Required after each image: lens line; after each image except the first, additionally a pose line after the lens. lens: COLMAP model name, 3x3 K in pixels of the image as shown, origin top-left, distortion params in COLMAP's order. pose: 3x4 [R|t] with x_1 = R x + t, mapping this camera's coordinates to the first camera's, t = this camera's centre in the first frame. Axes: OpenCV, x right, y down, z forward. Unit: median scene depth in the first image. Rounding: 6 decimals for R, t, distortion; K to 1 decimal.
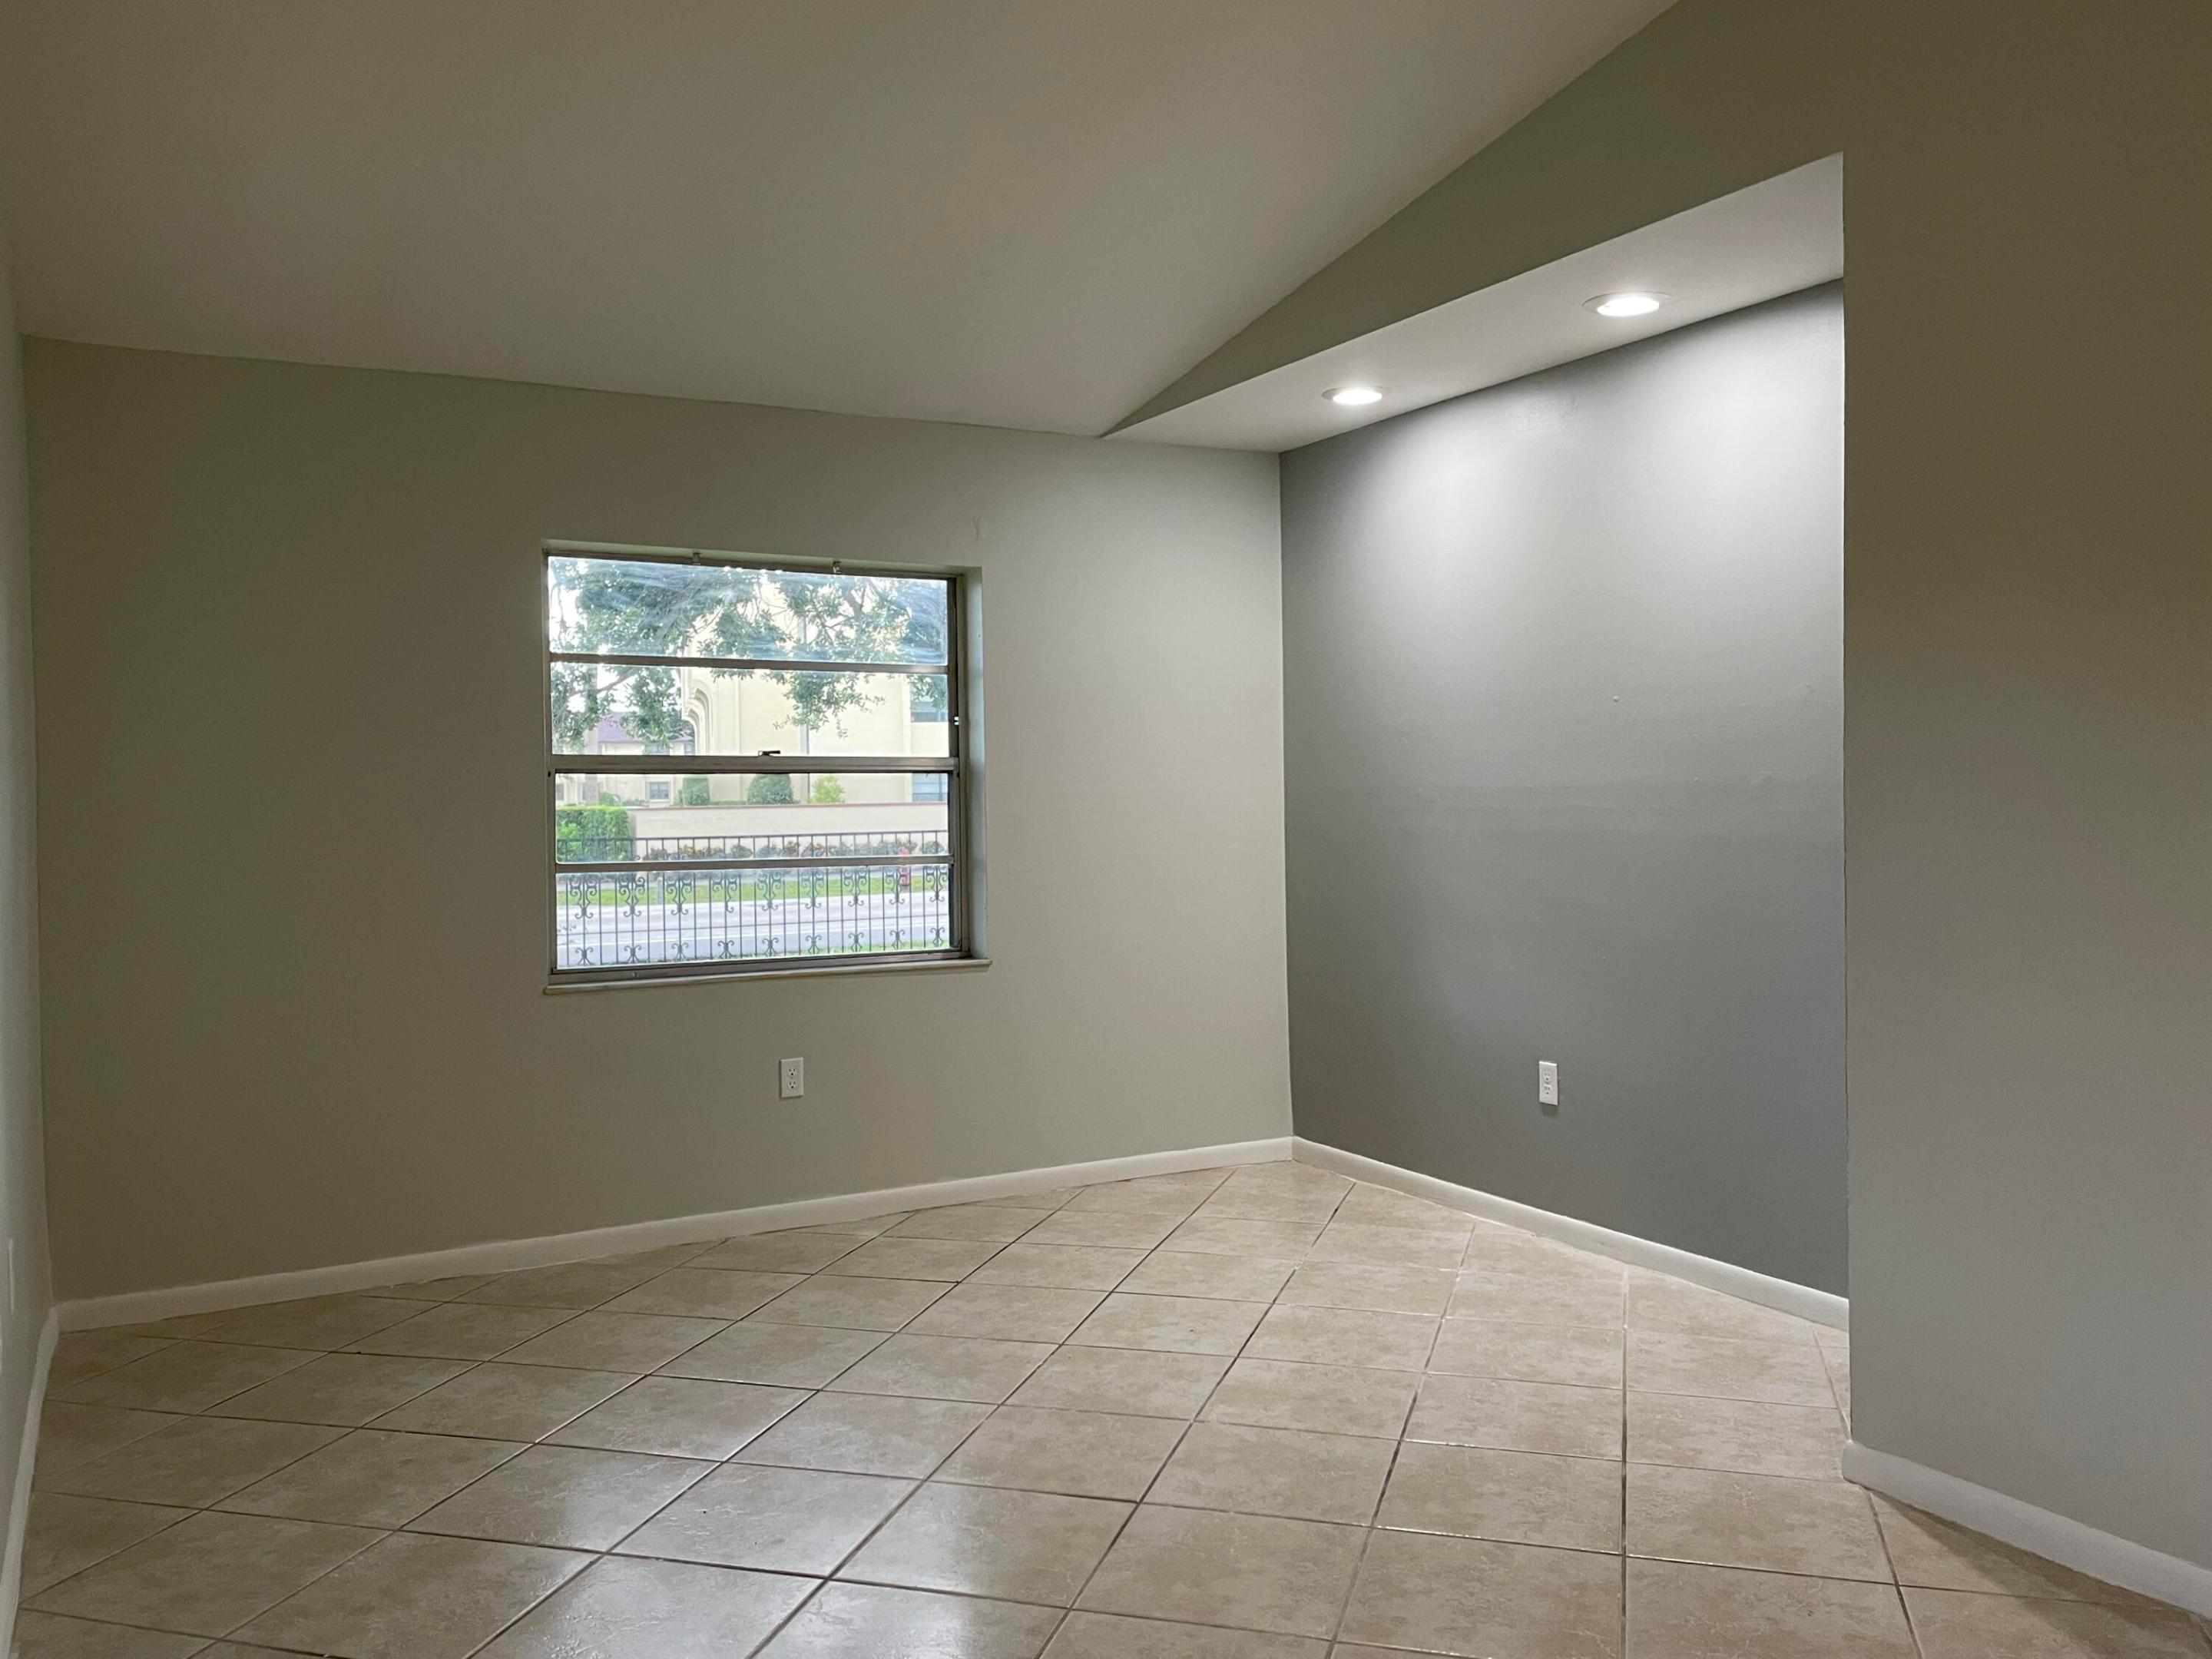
lens RADIAL K [[1772.6, 0, 1107.6], [0, 1772.6, 821.6], [0, 0, 1]] dist [0.075372, -0.067274]
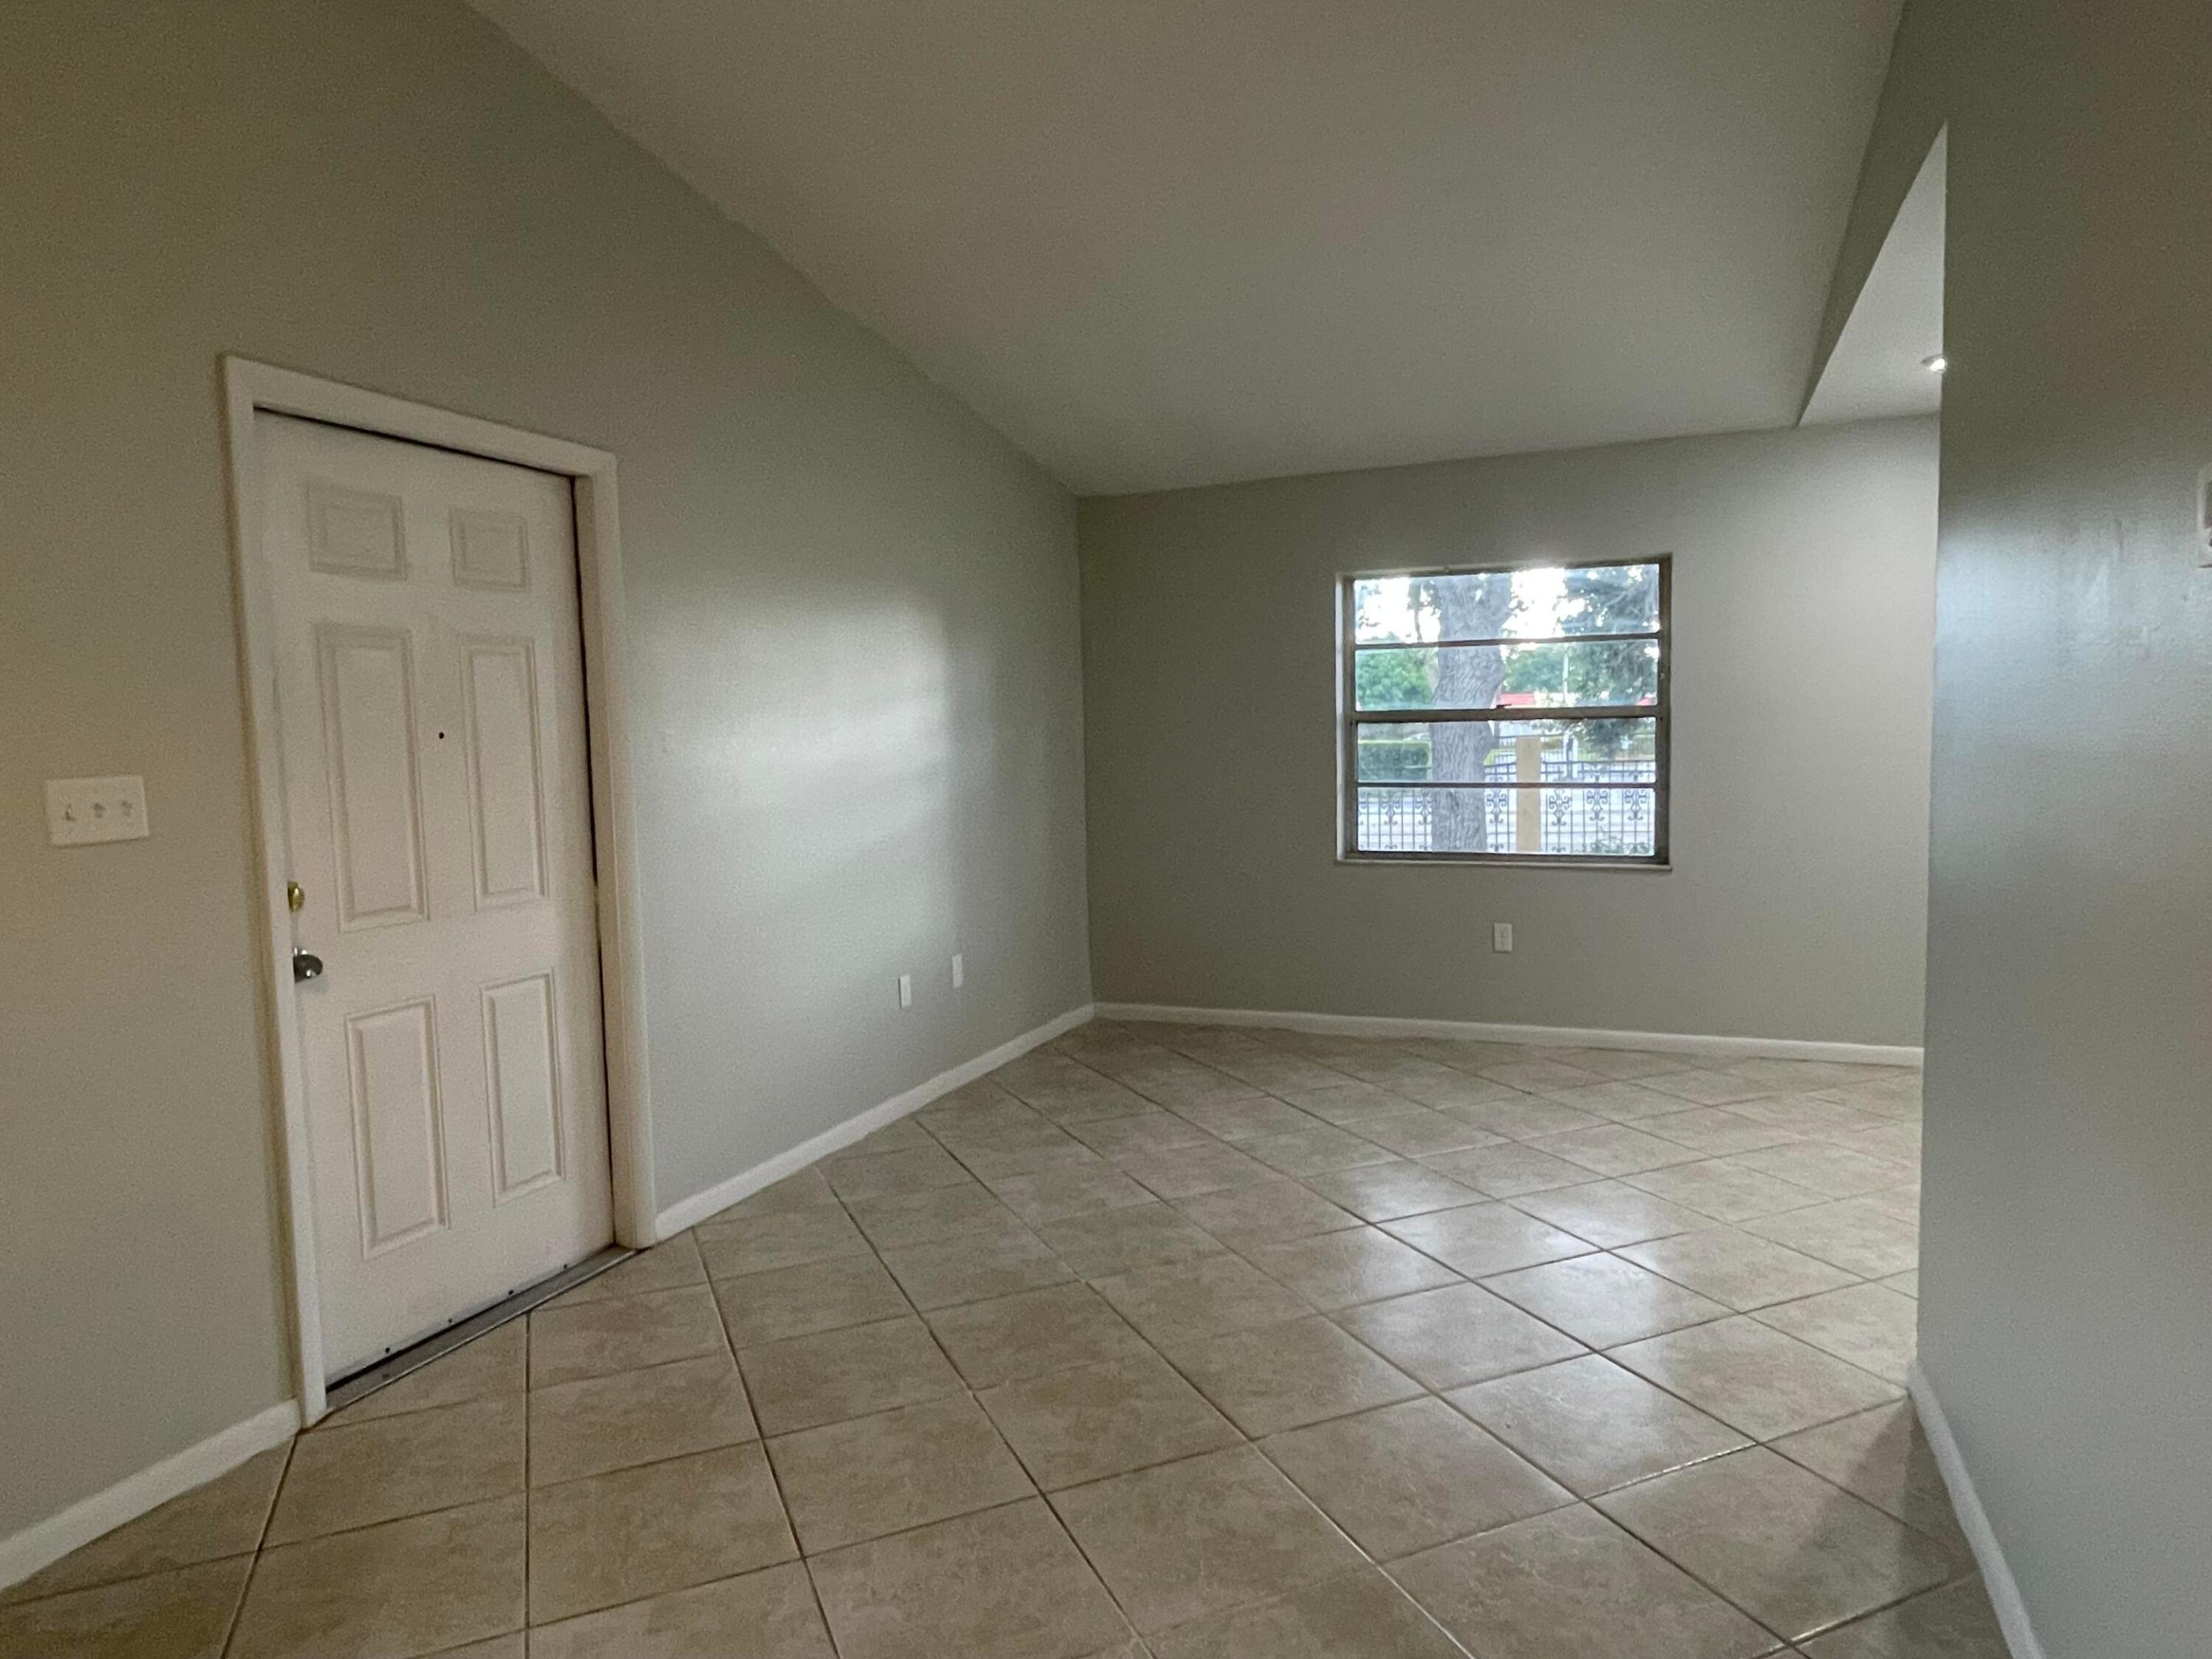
lens RADIAL K [[1340.7, 0, 1106.6], [0, 1340.7, 839.6], [0, 0, 1]] dist [0.036667, 0.000334]
pose [[0.638274, 0.054817, -0.767855, 0.447134], [-0.001712, 0.997560, 0.069792, -0.007593], [0.769807, -0.043232, 0.636811, 0.086882]]
